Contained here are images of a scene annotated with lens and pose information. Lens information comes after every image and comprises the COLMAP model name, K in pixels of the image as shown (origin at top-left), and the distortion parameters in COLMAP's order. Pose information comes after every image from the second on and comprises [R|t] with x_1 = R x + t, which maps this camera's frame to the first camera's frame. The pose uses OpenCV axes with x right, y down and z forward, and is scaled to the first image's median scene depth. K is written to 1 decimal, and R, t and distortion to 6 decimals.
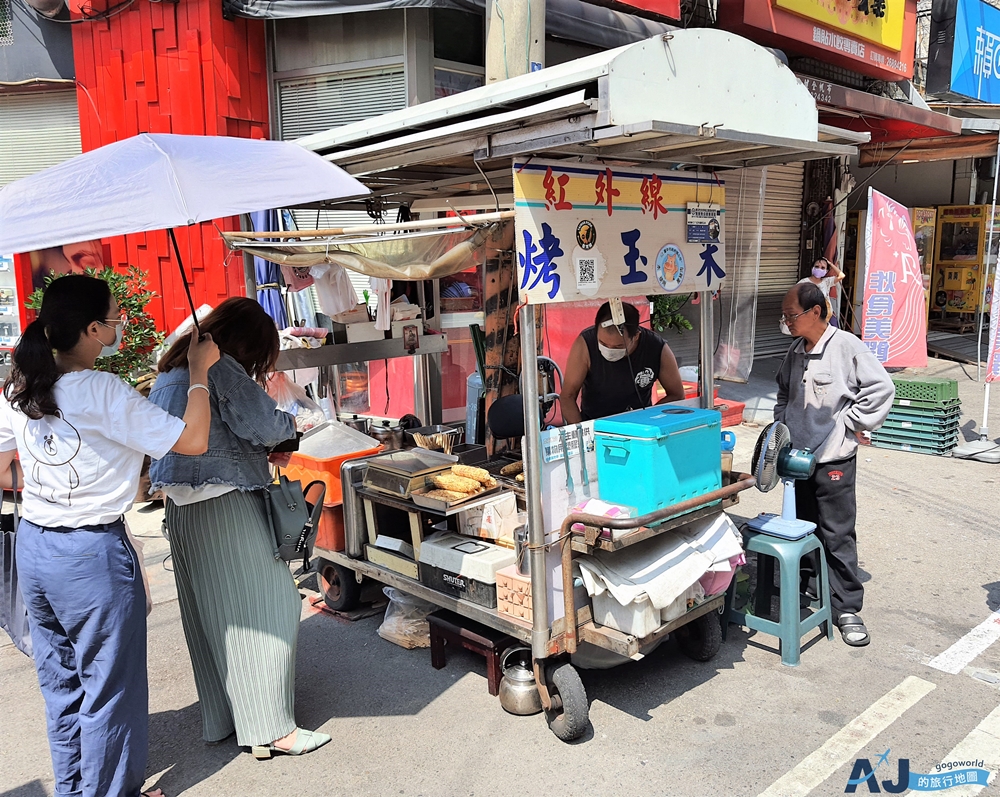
lens RADIAL K [[854.3, 0, 500.0], [0, 854.3, 398.5], [0, 0, 1]] dist [-0.000185, -0.000074]
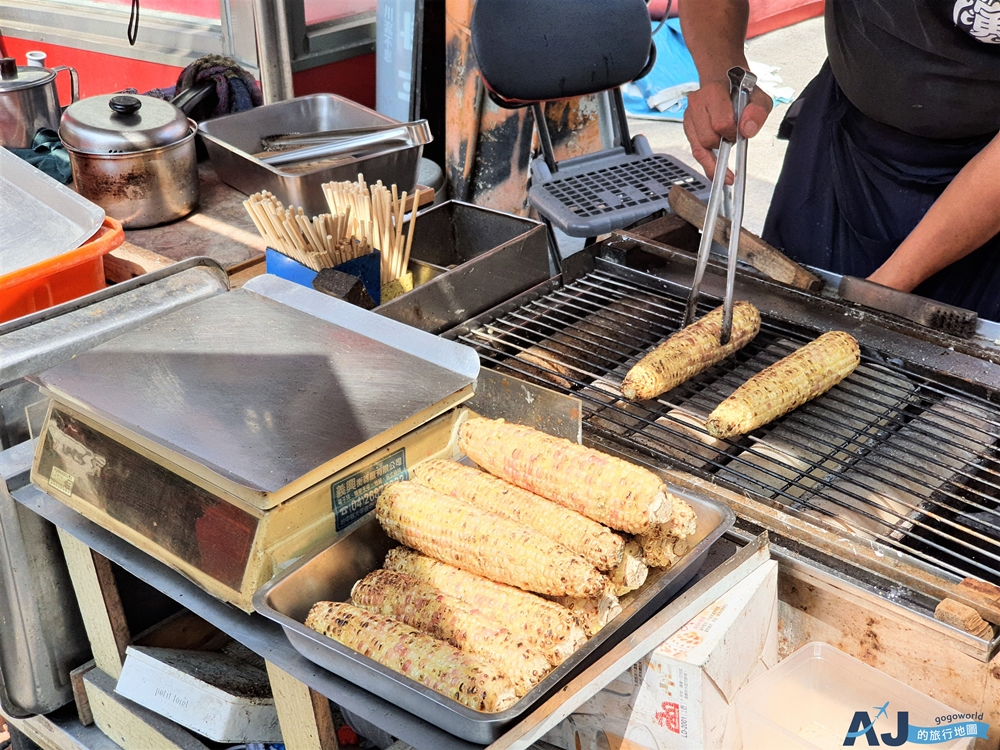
lens RADIAL K [[1505.9, 0, 500.0], [0, 1505.9, 375.0], [0, 0, 1]] dist [-0.000671, 0.001599]
pose [[0.996087, -0.043150, 0.077131, -0.065983], [0.017130, 0.950424, 0.310483, -0.038949], [-0.086705, -0.307947, 0.947444, 0.594448]]
